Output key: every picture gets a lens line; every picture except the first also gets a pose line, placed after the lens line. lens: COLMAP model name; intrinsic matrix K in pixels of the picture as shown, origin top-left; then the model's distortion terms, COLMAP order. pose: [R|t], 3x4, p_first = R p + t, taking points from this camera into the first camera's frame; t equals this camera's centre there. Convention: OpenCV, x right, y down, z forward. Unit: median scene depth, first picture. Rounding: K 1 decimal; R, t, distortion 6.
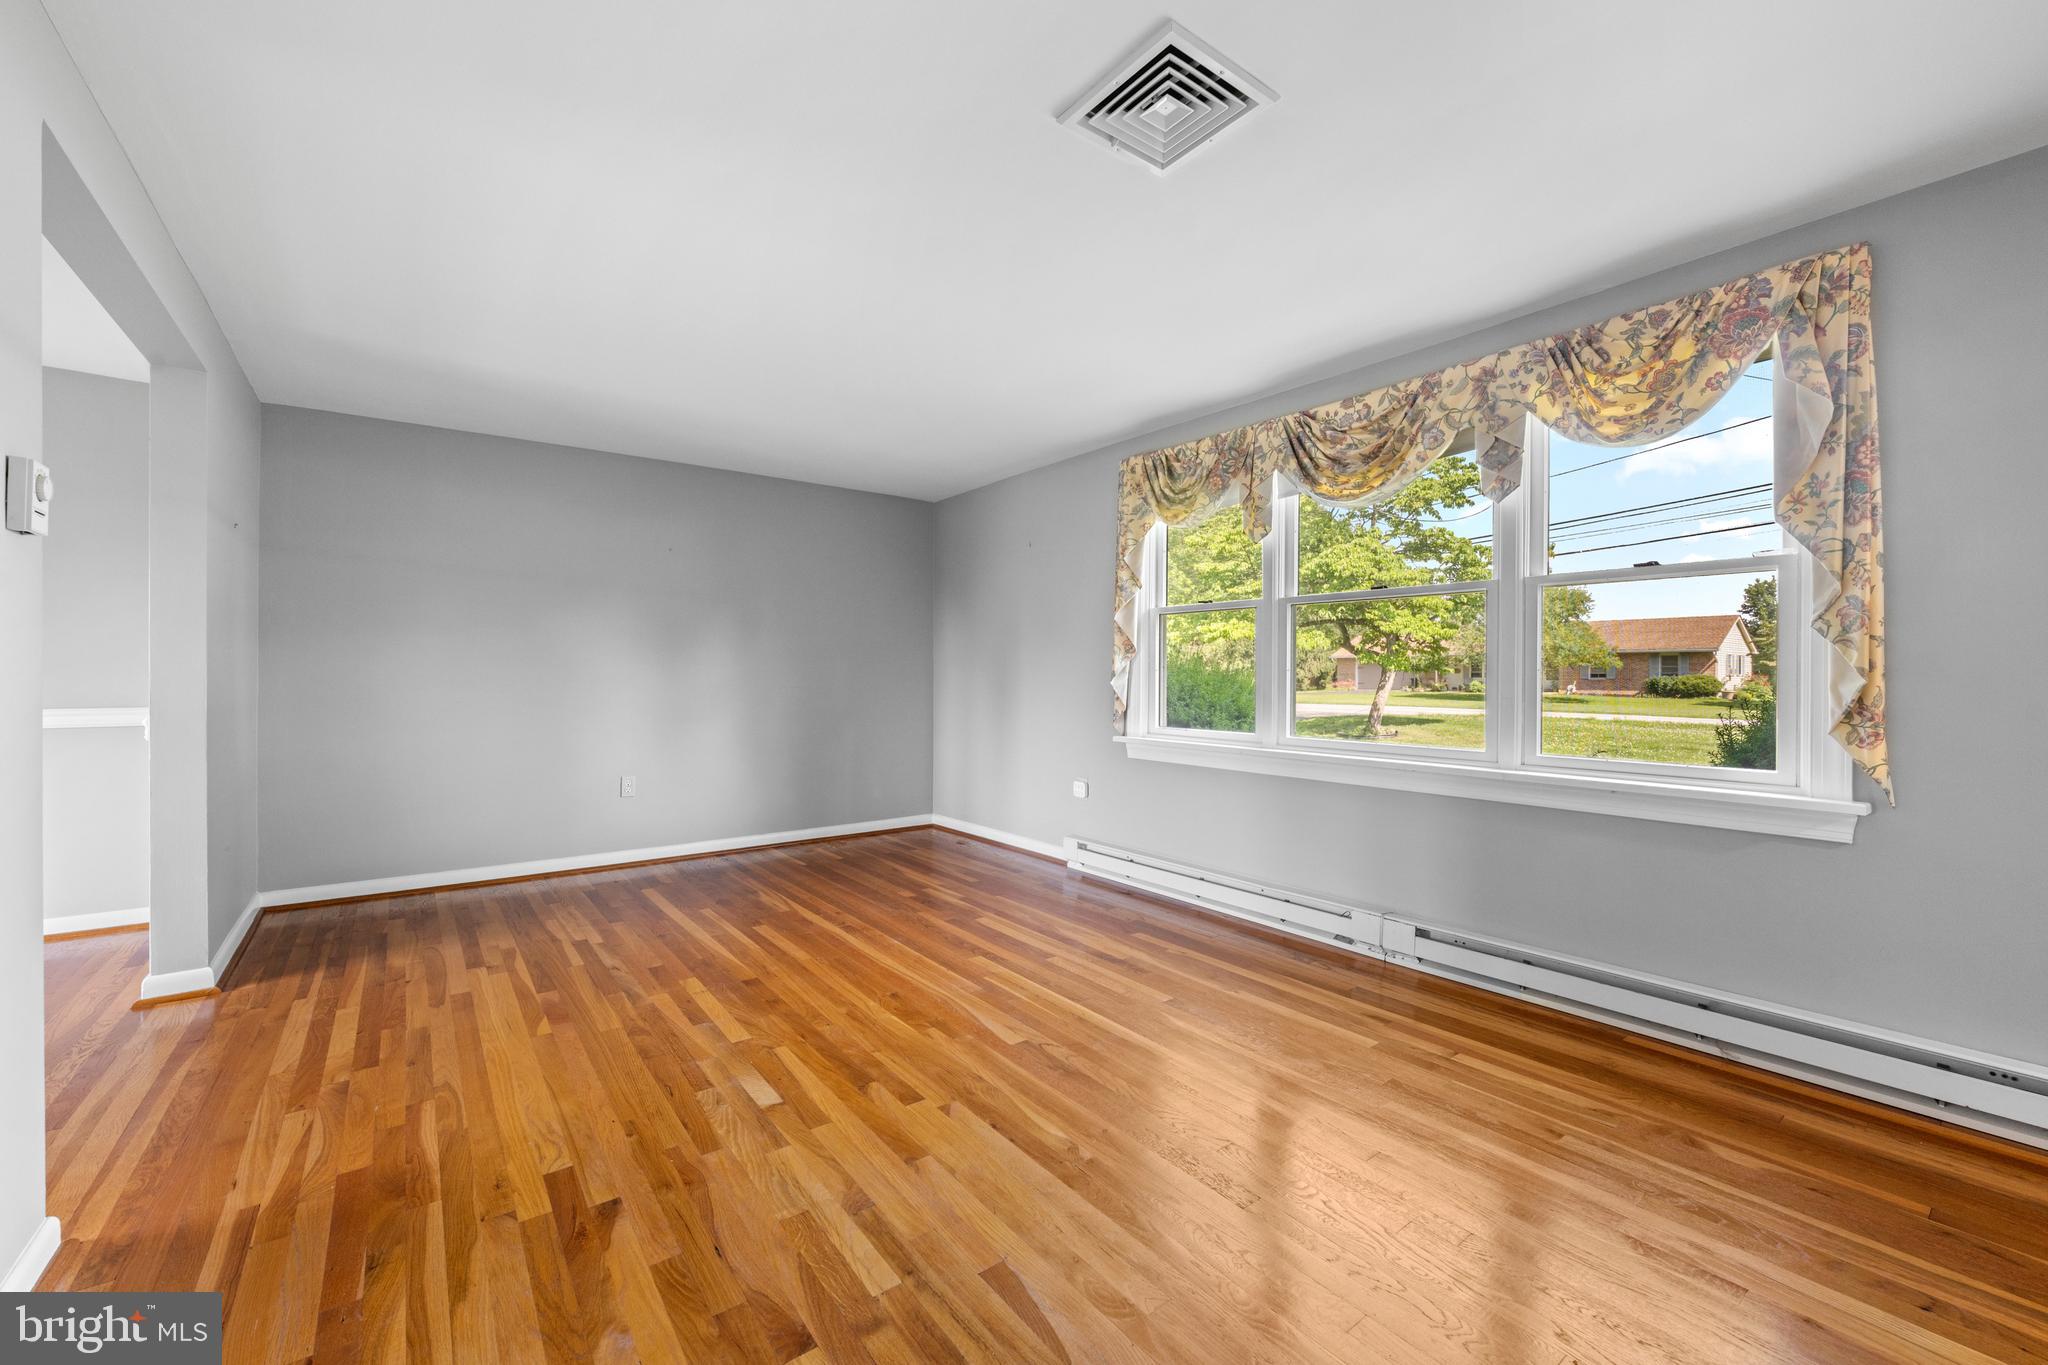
lens RADIAL K [[814.5, 0, 1018.6], [0, 814.5, 683.0], [0, 0, 1]] dist [-0.000474, -0.000322]
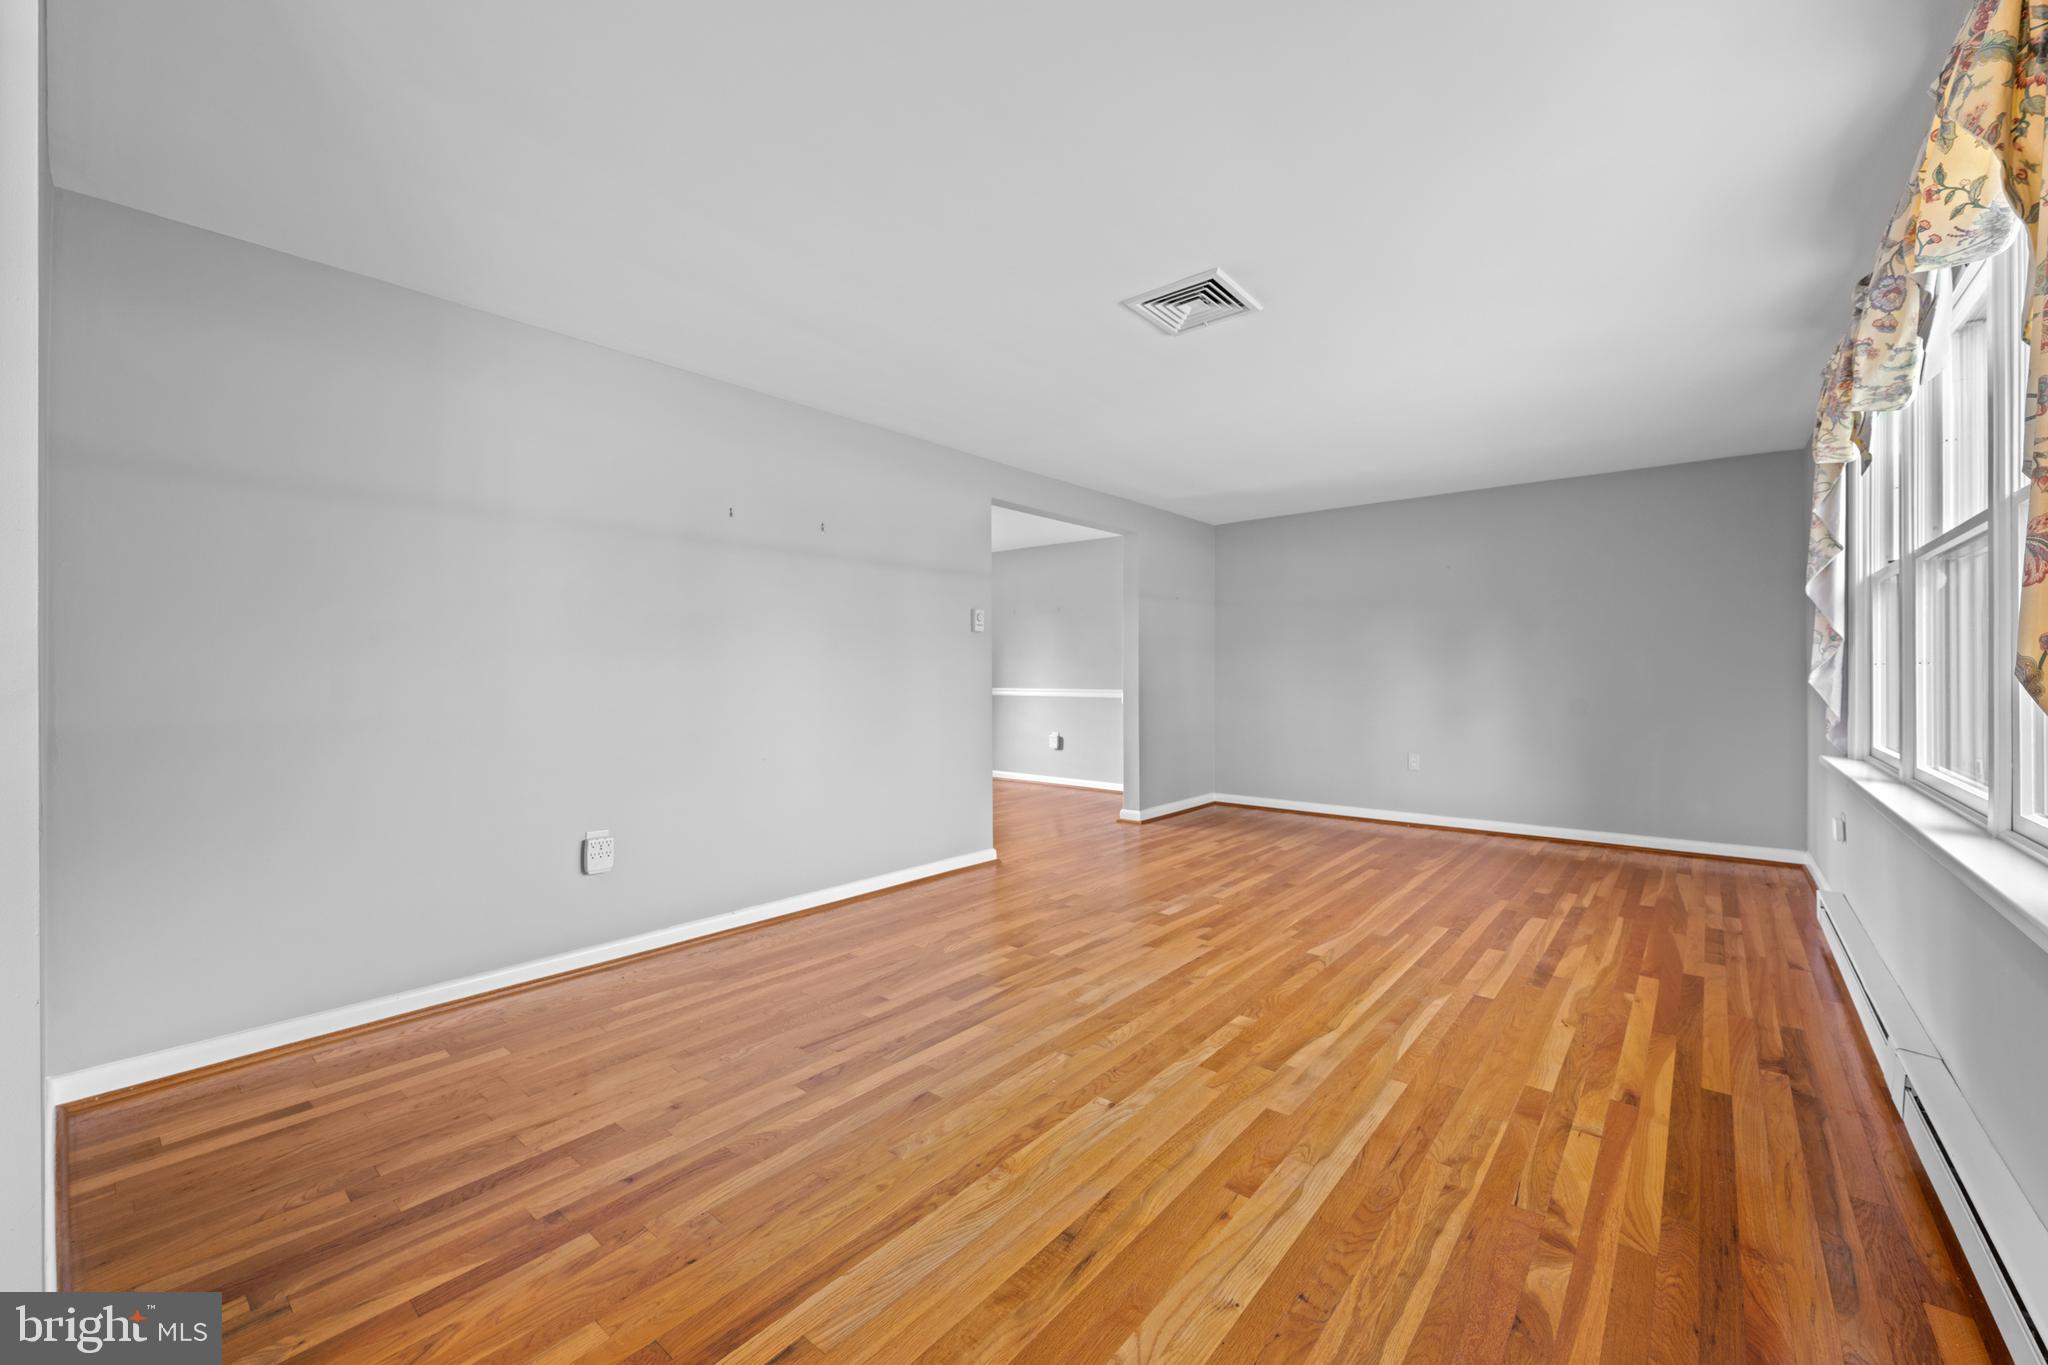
lens RADIAL K [[814.5, 0, 1018.6], [0, 814.5, 683.0], [0, 0, 1]] dist [-0.000474, -0.000322]
pose [[0.223742, 0.008420, -0.974612, 1.116537], [-0.006276, 0.999954, 0.007198, 0.000051], [0.974628, 0.004506, 0.223784, 0.235936]]
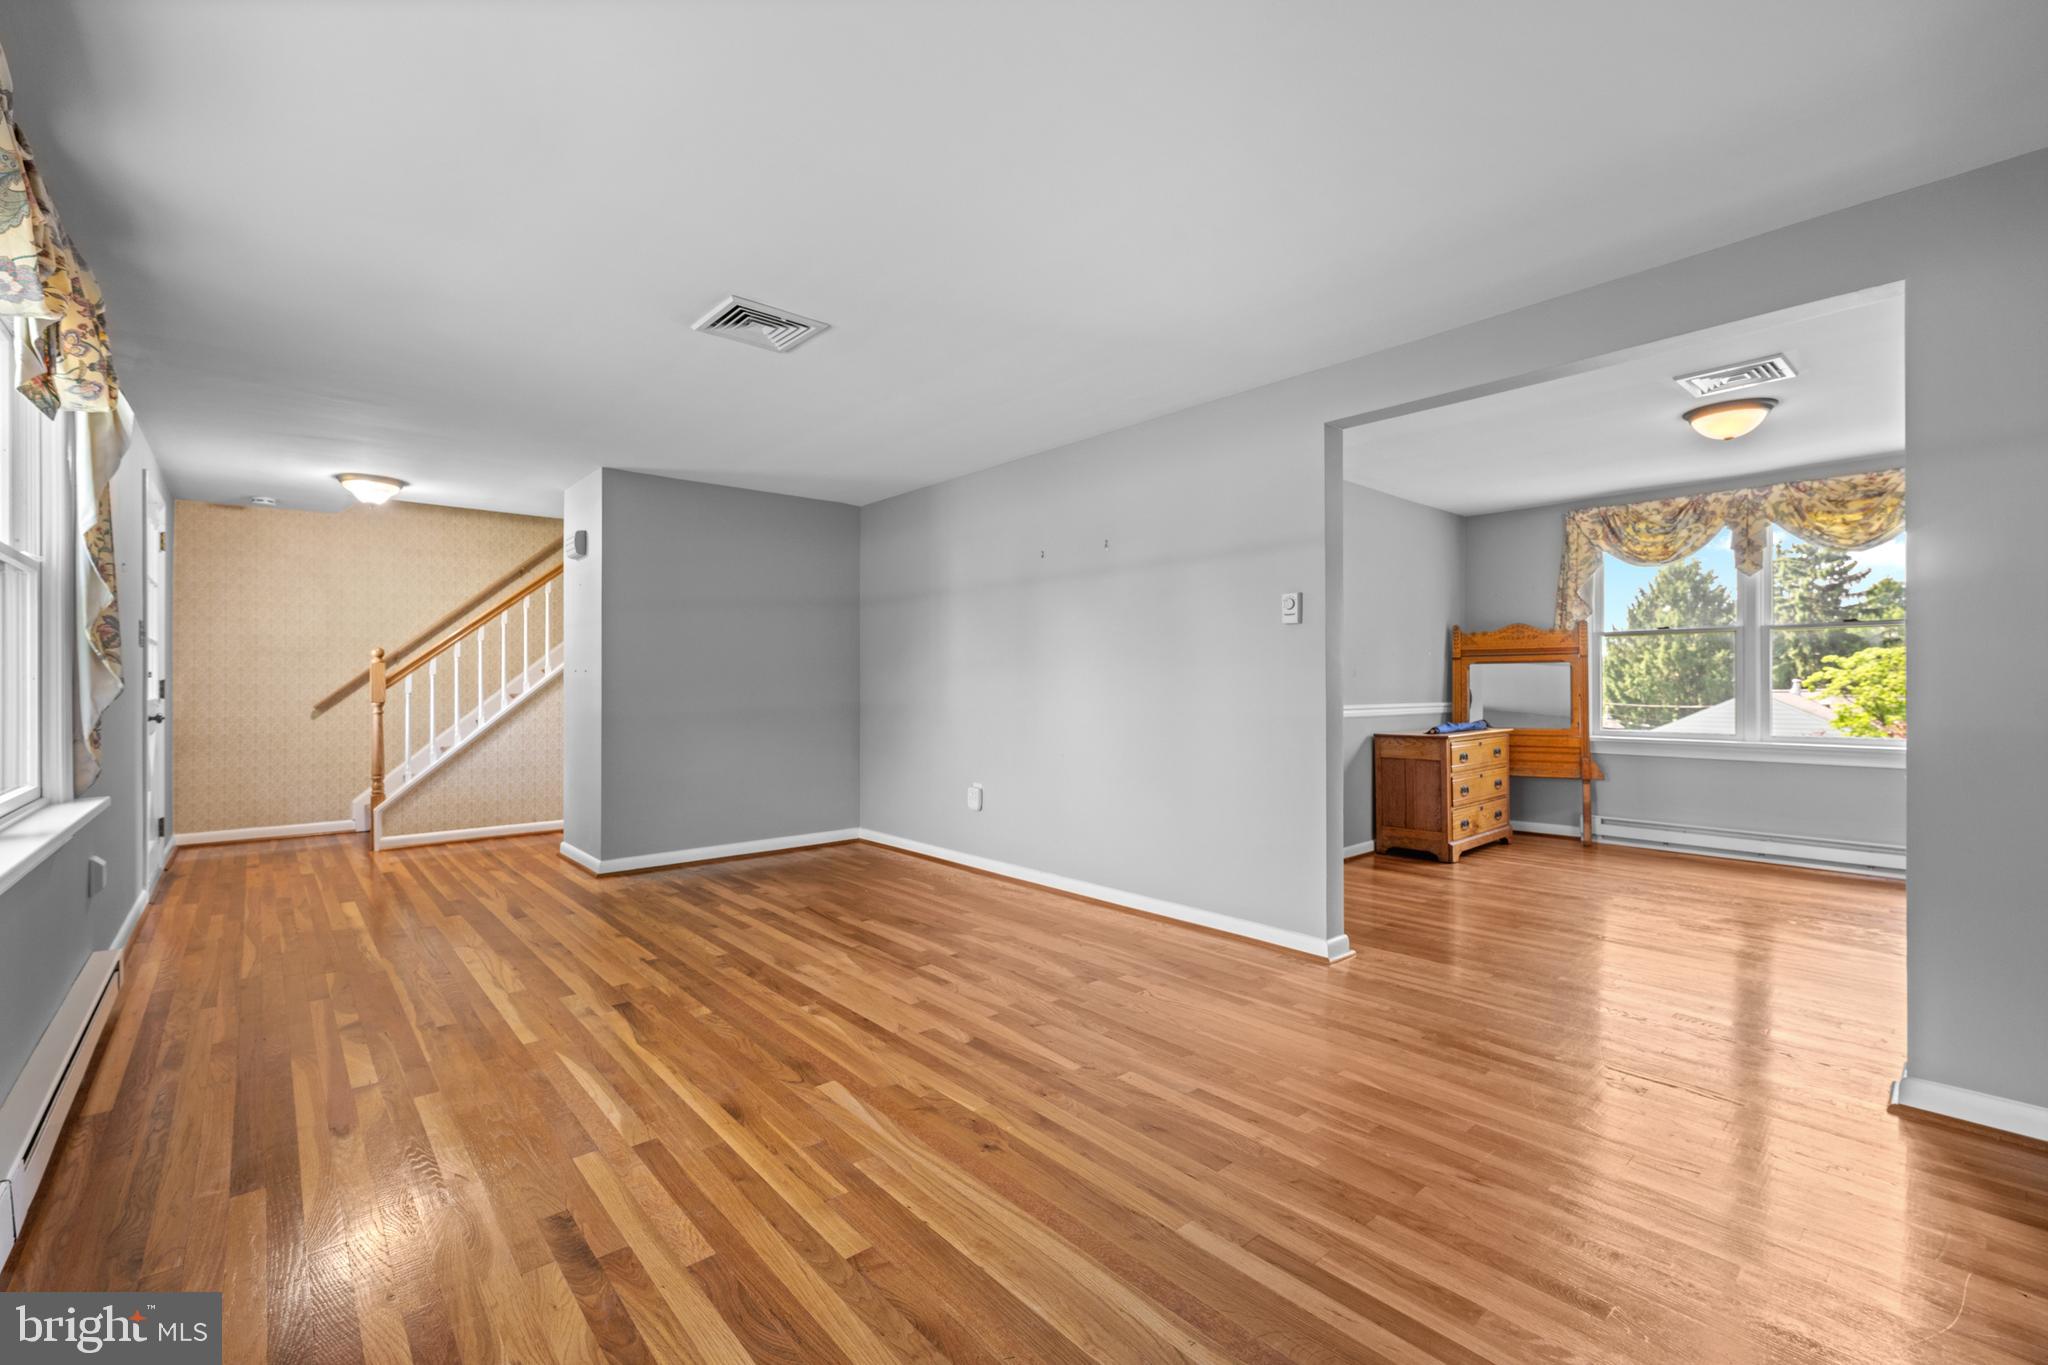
lens RADIAL K [[877.0, 0, 1024.0], [0, 877.0, 682.5], [0, 0, 1]] dist [0.003077, 0.000523]
pose [[-0.997325, 0.001430, -0.073084, -0.145869], [0.000774, 0.999959, 0.009004, -0.021217], [0.073094, 0.008923, -0.997285, 1.923622]]
